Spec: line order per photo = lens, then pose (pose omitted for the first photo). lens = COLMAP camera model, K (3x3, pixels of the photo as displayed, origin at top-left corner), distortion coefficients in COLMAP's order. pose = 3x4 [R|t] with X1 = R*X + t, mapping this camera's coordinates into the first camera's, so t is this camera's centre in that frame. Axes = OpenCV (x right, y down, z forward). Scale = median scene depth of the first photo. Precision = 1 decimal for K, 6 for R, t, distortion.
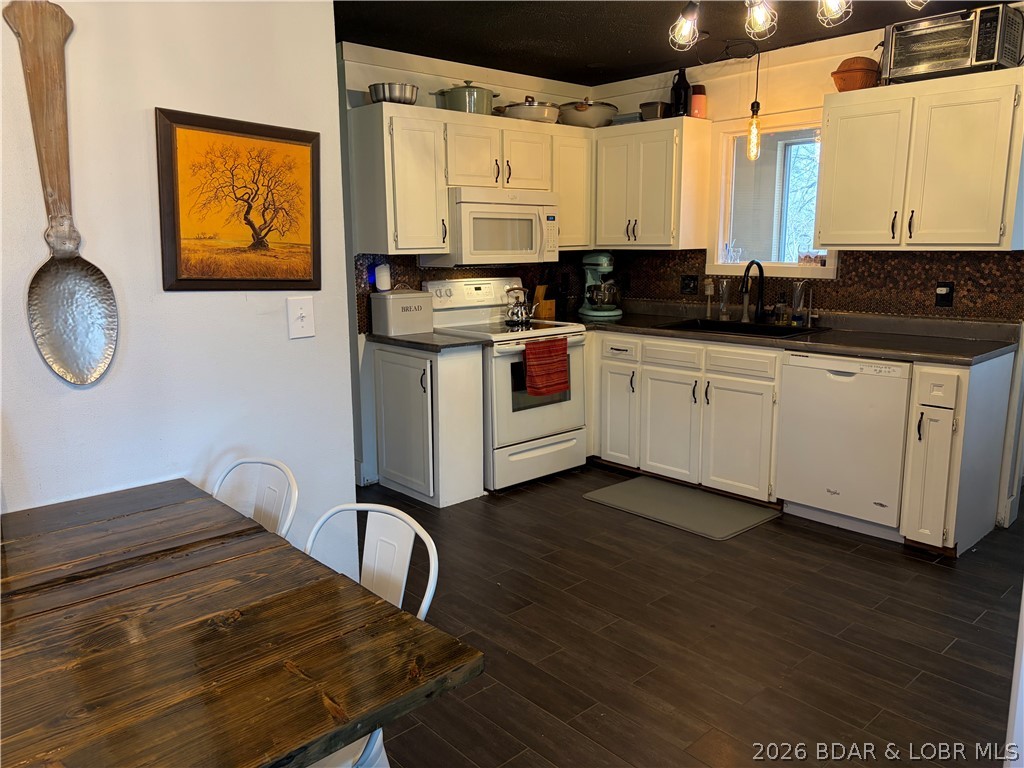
lens RADIAL K [[768.3, 0, 509.2], [0, 768.3, 385.3], [0, 0, 1]] dist [0.029880, -0.030633]
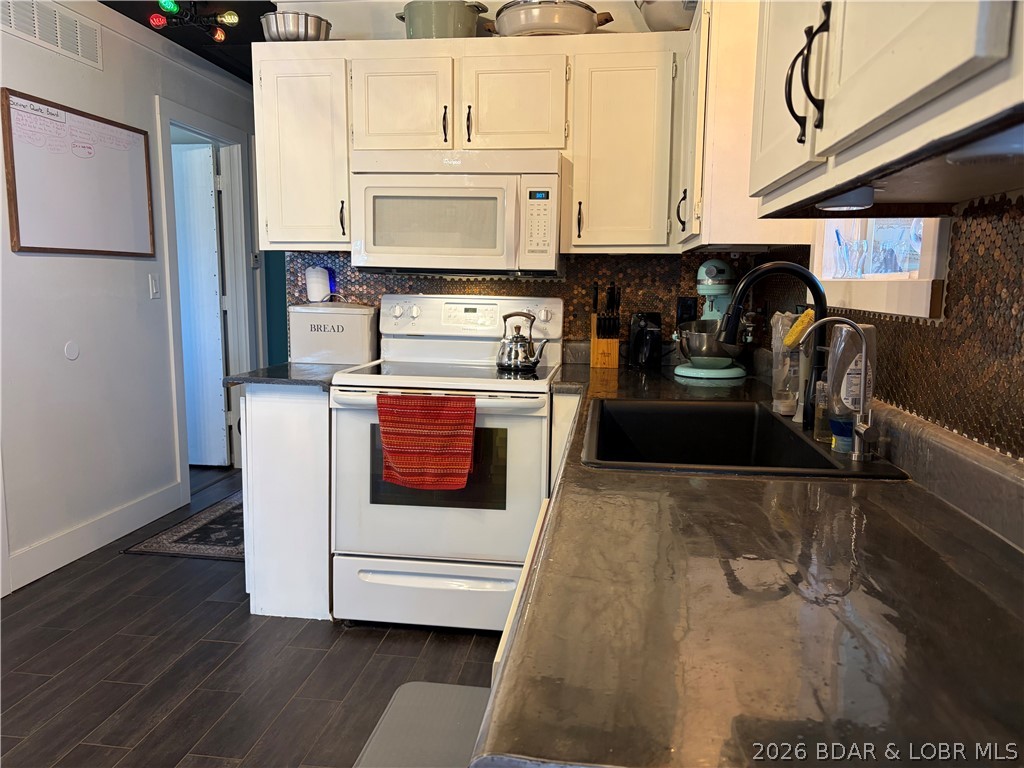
lens RADIAL K [[768.3, 0, 513.7], [0, 768.3, 381.8], [0, 0, 1]] dist [0.029880, -0.030633]
pose [[0.648039, 0.114551, -0.752943, 0.735739], [-0.161172, 0.986860, 0.011422, -0.119975], [0.744358, 0.113951, 0.657986, 0.914819]]
